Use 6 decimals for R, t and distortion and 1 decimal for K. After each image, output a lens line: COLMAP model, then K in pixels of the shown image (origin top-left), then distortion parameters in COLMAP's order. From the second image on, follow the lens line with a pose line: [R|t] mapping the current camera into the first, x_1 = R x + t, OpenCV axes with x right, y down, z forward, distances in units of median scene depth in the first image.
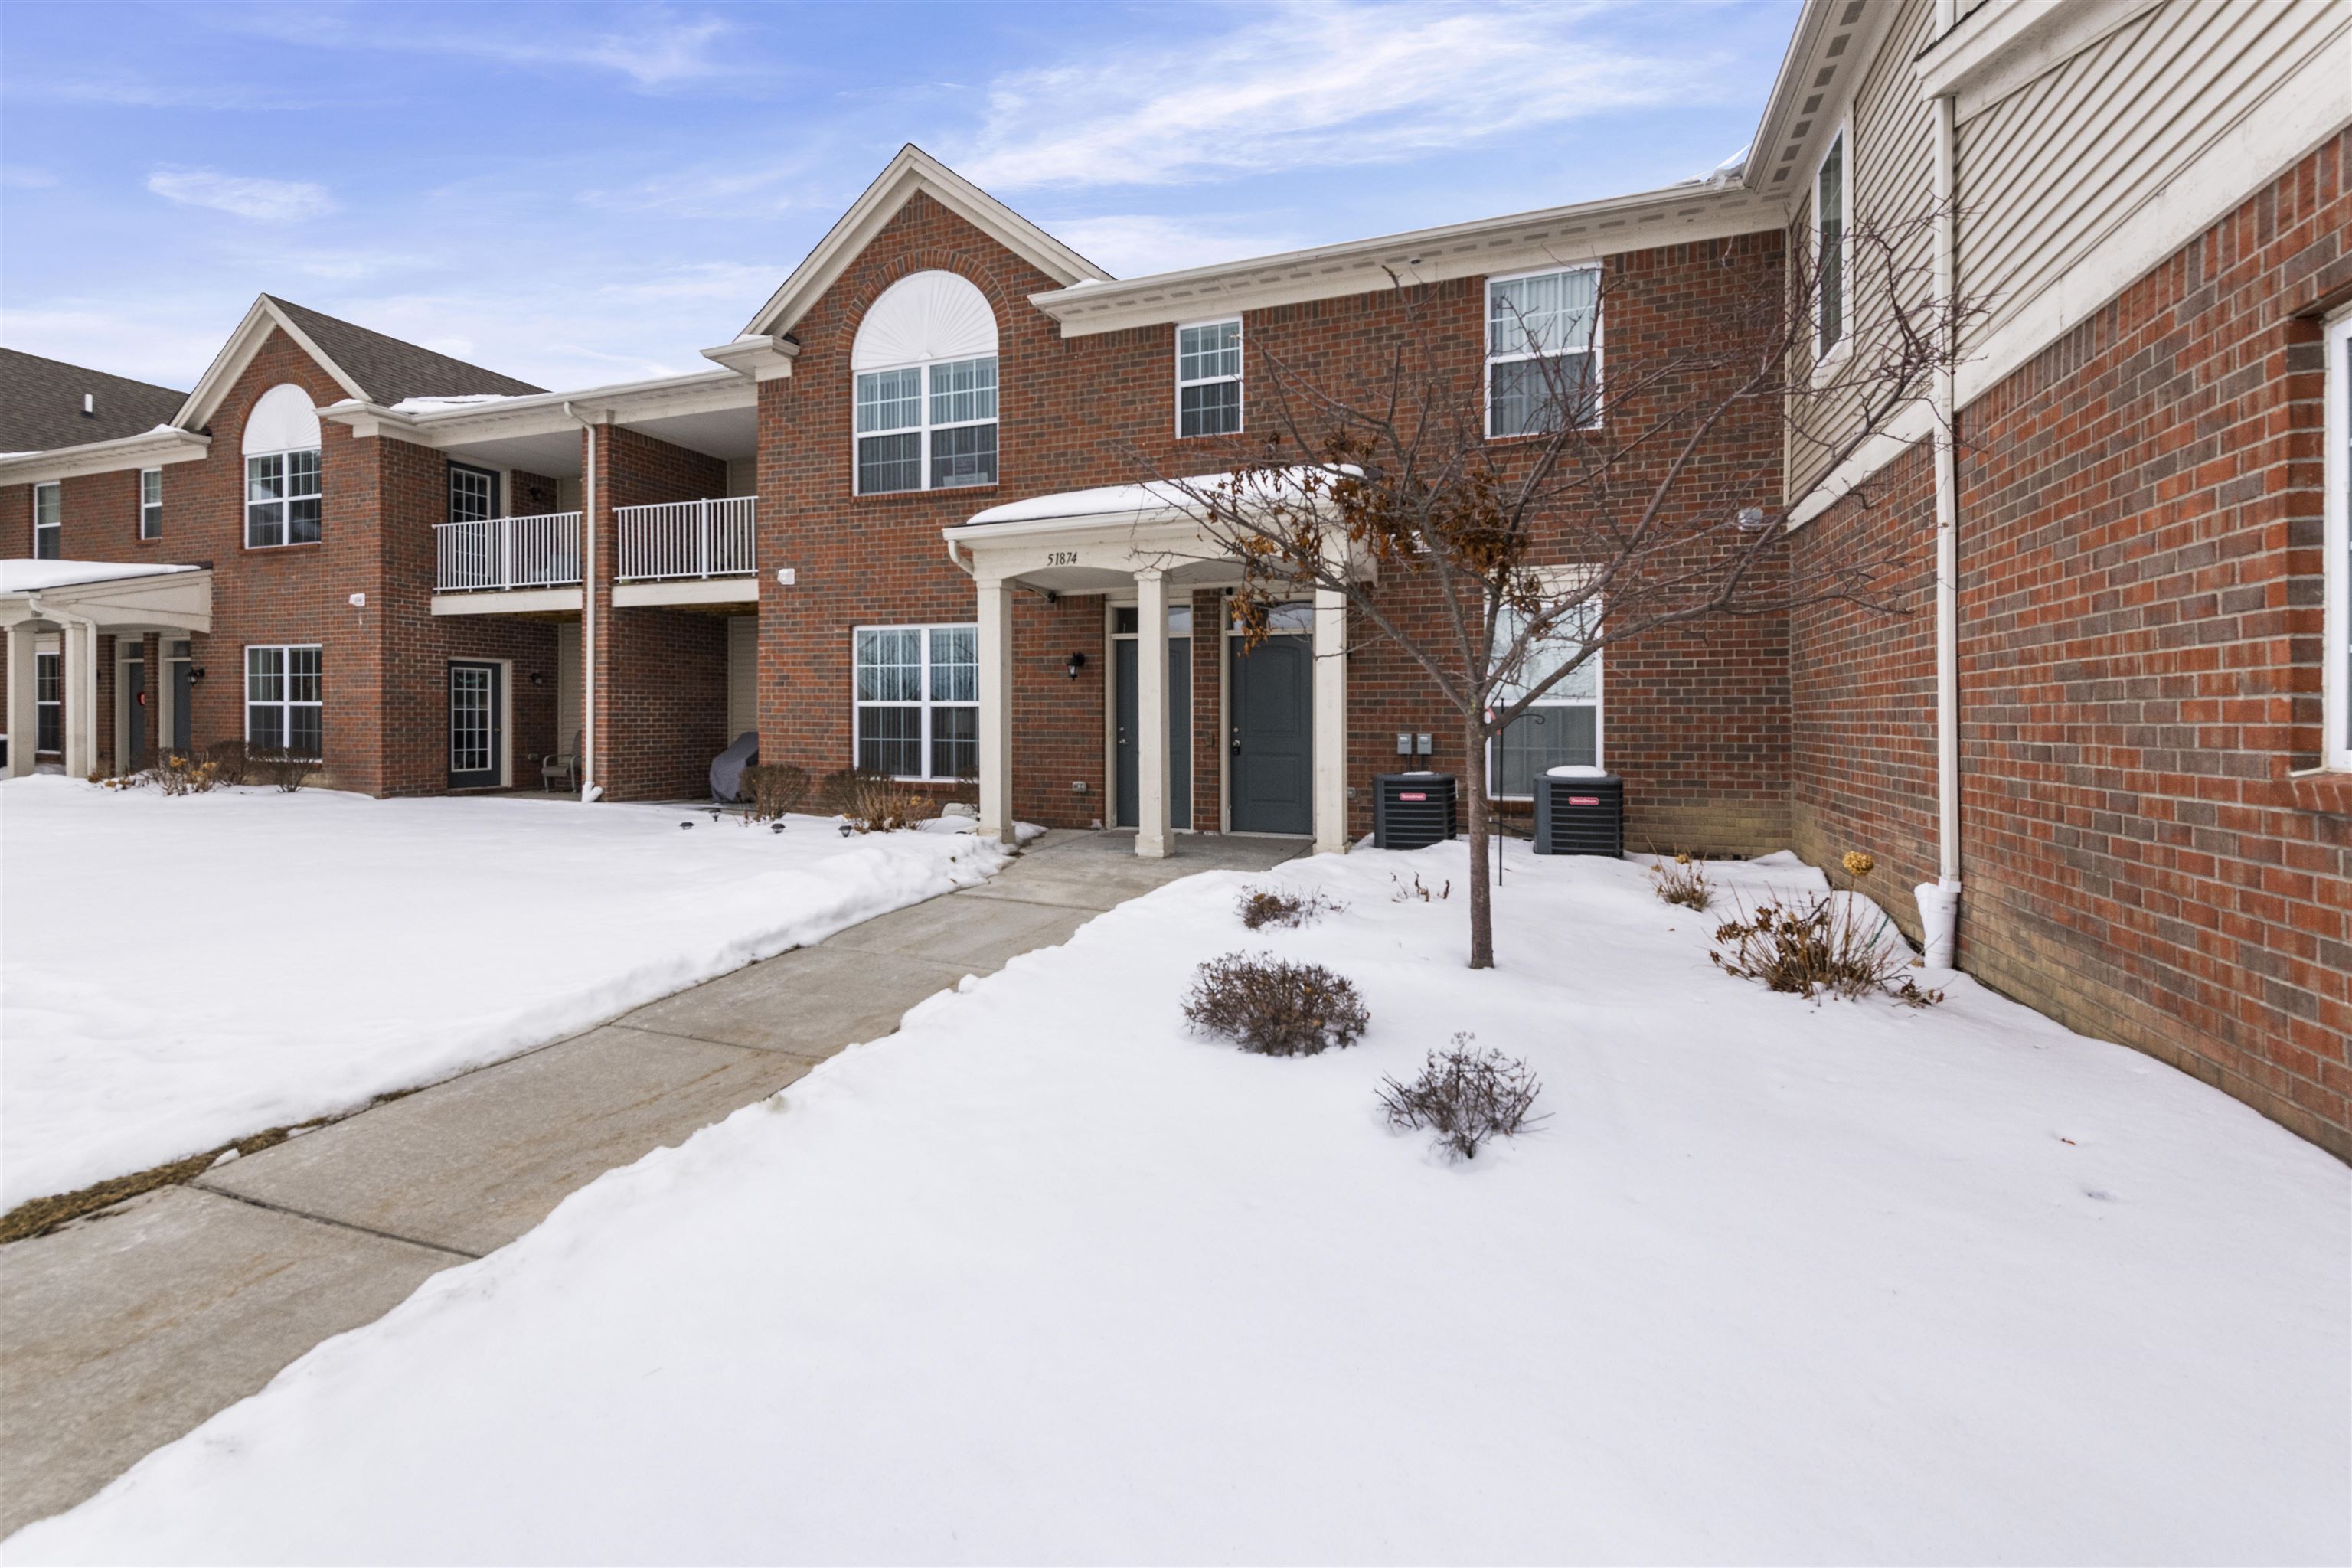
lens RADIAL K [[953.5, 0, 1181.4], [0, 953.5, 710.2], [0, 0, 1]] dist [0.018186, -0.000263]
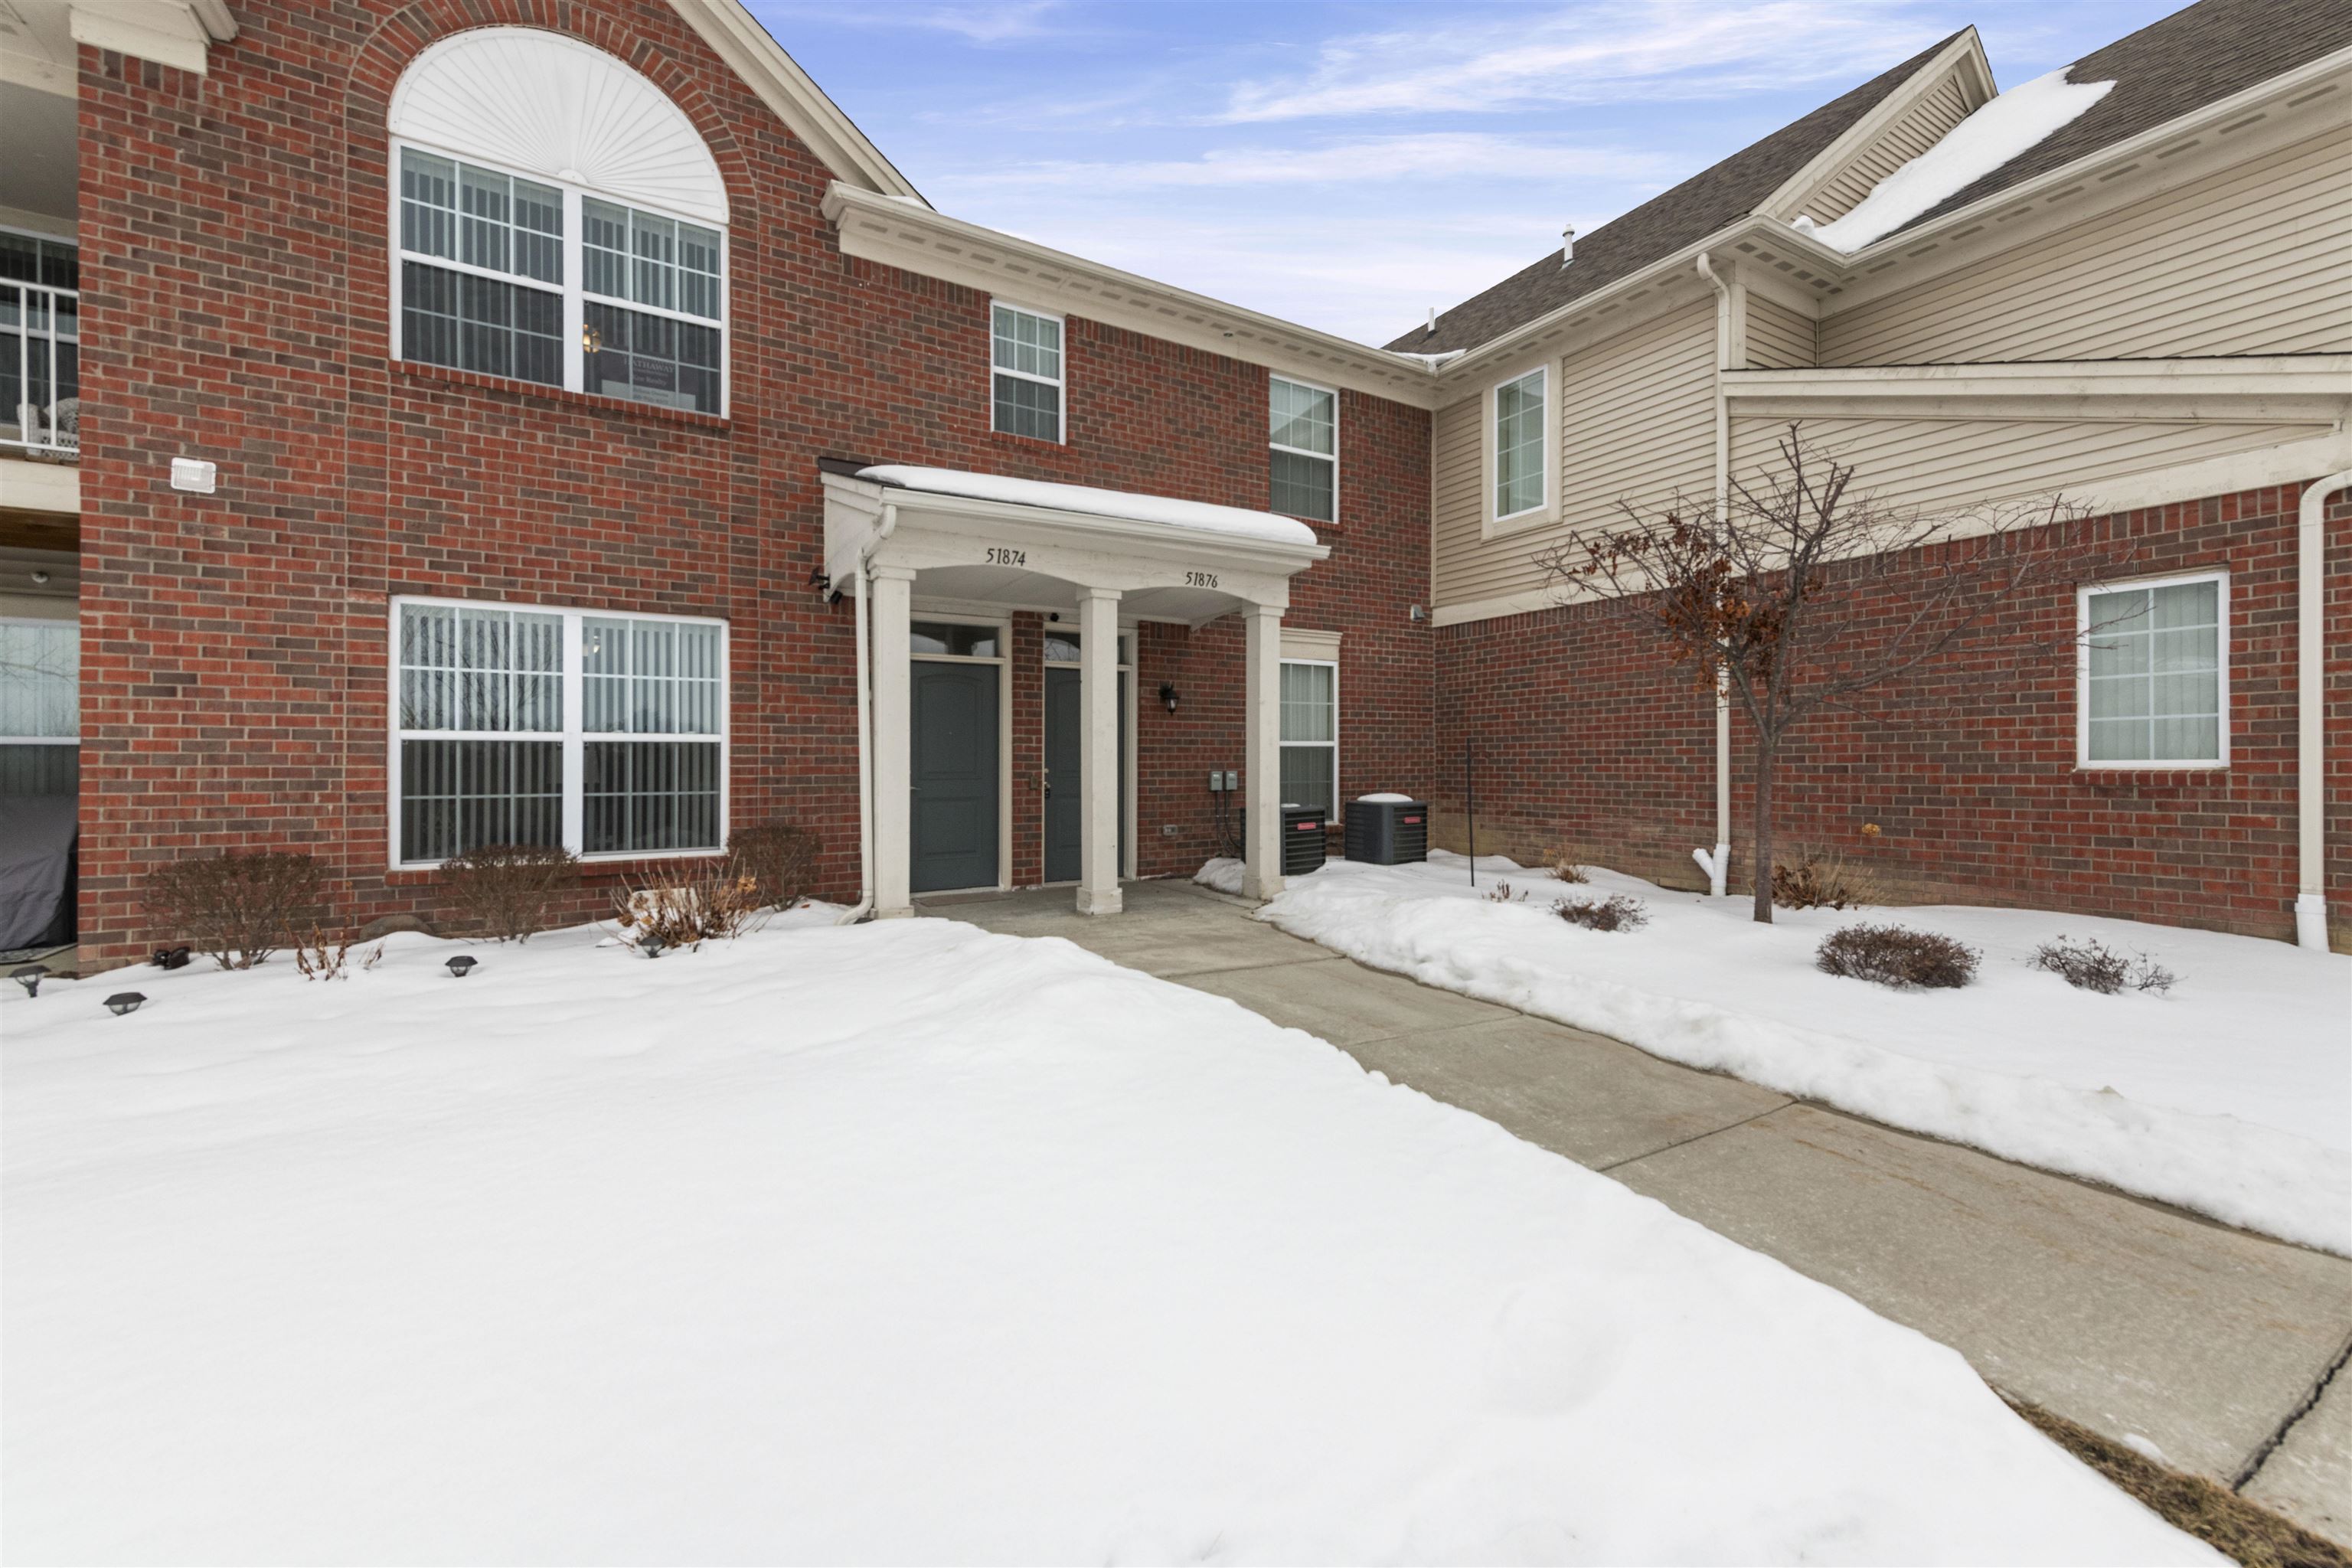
lens RADIAL K [[943.4, 0, 1185.8], [0, 943.4, 760.2], [0, 0, 1]] dist [0.018576, -0.004850]
pose [[0.621023, -0.003509, 0.783785, -0.582158], [0.000672, 0.999992, 0.003945, 0.007532], [-0.783792, -0.001923, 0.621020, 0.348790]]
